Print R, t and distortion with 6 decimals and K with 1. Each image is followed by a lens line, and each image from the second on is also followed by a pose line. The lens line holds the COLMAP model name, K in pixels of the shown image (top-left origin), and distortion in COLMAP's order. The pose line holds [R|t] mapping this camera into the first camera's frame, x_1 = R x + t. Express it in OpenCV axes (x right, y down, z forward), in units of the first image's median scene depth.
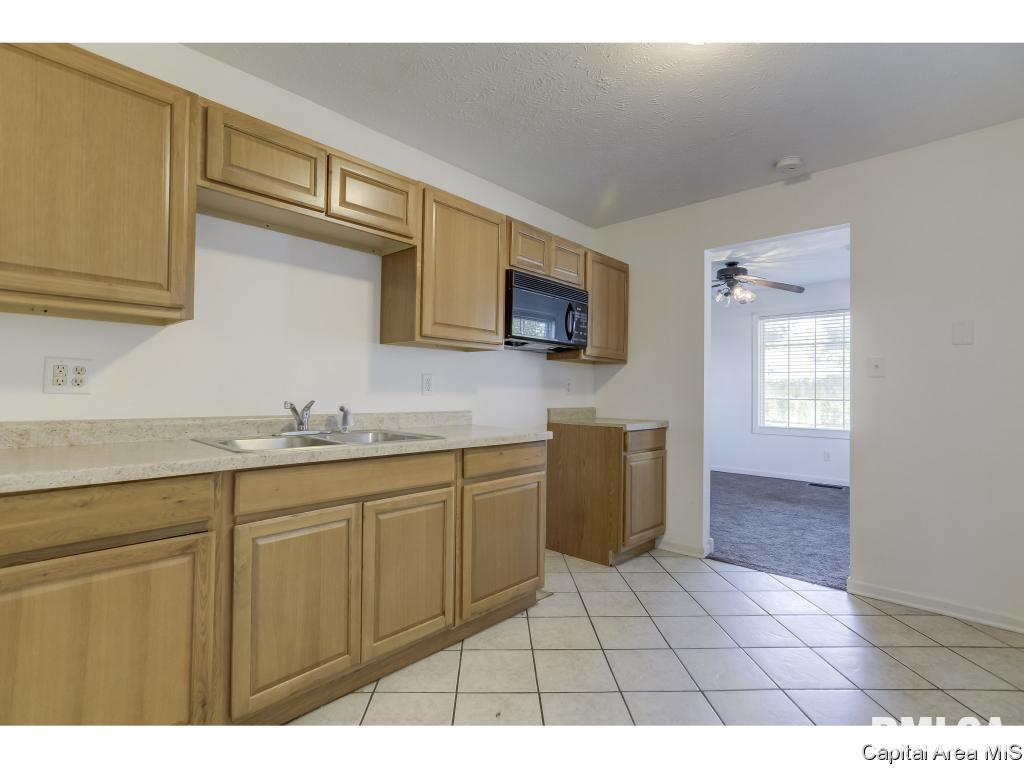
lens RADIAL K [[484.9, 0, 508.0], [0, 484.9, 379.9], [0, 0, 1]] dist [-0.003262, -0.000391]
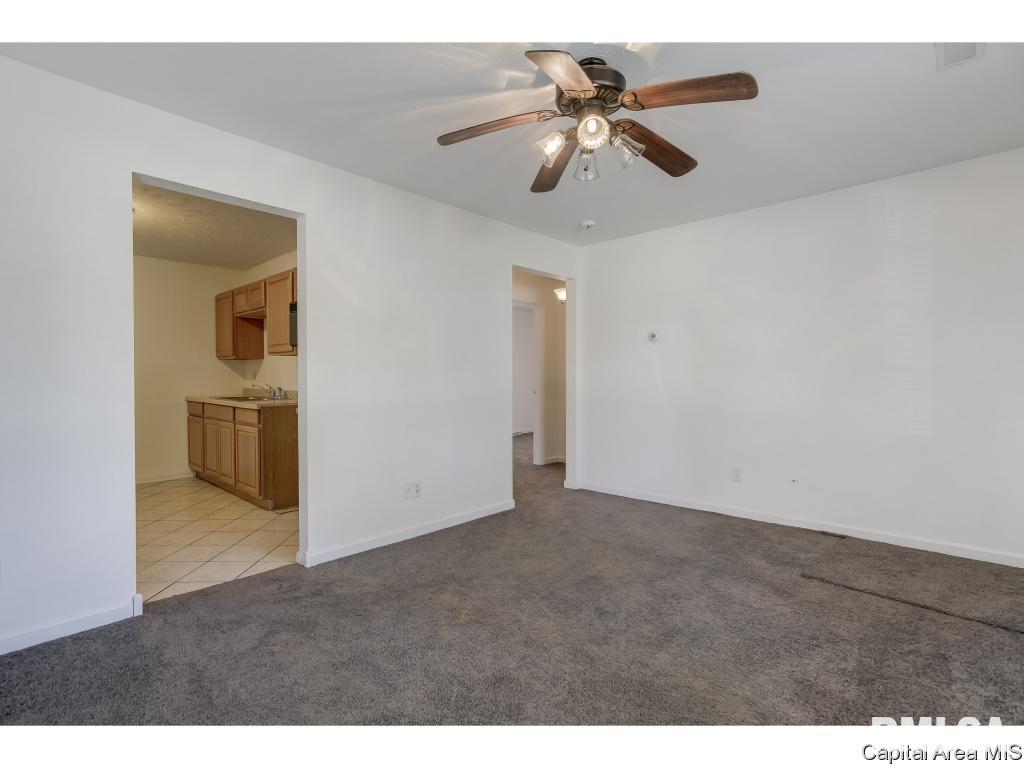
lens RADIAL K [[496.1, 0, 512.0], [0, 496.1, 384.0], [0, 0, 1]] dist [-0.004018, 0.007319]
pose [[0.010565, -0.002676, -0.999941, 2.042734], [0.017609, 0.999842, -0.002489, 0.067219], [0.999789, -0.017581, 0.010610, 2.134194]]
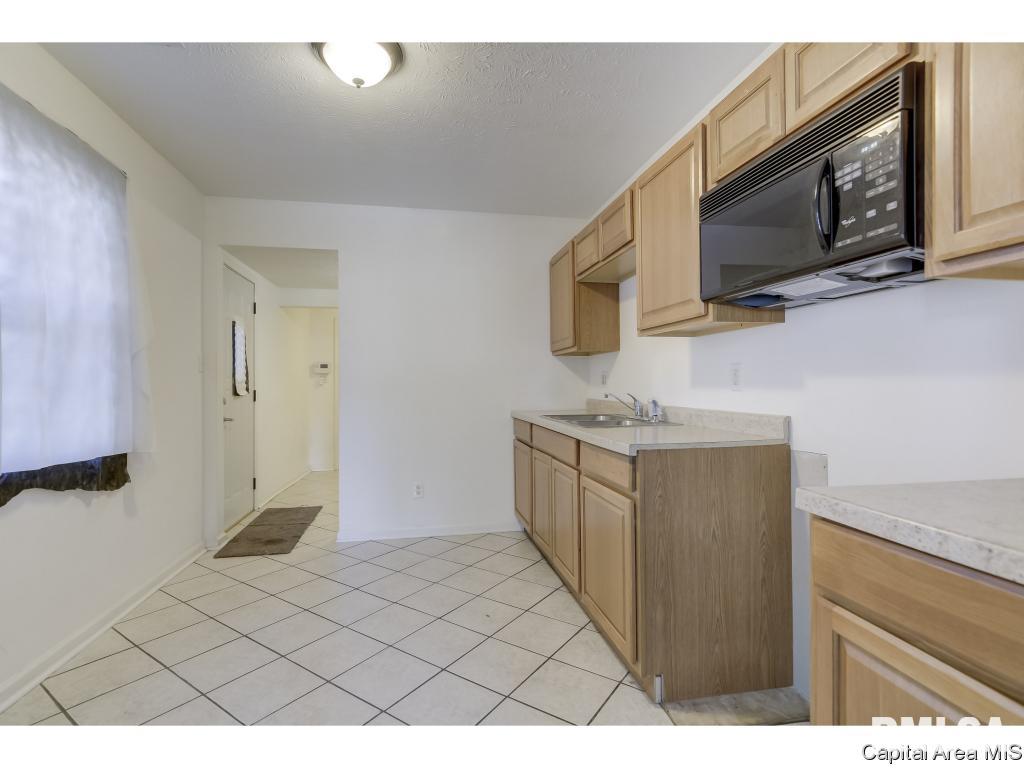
lens RADIAL K [[496.1, 0, 512.0], [0, 496.1, 384.0], [0, 0, 1]] dist [-0.004018, 0.007319]
pose [[-0.576450, -0.014165, -0.817009, 0.866640], [0.011345, 0.999615, -0.025336, 0.045439], [0.817053, -0.023874, -0.576068, 1.469412]]
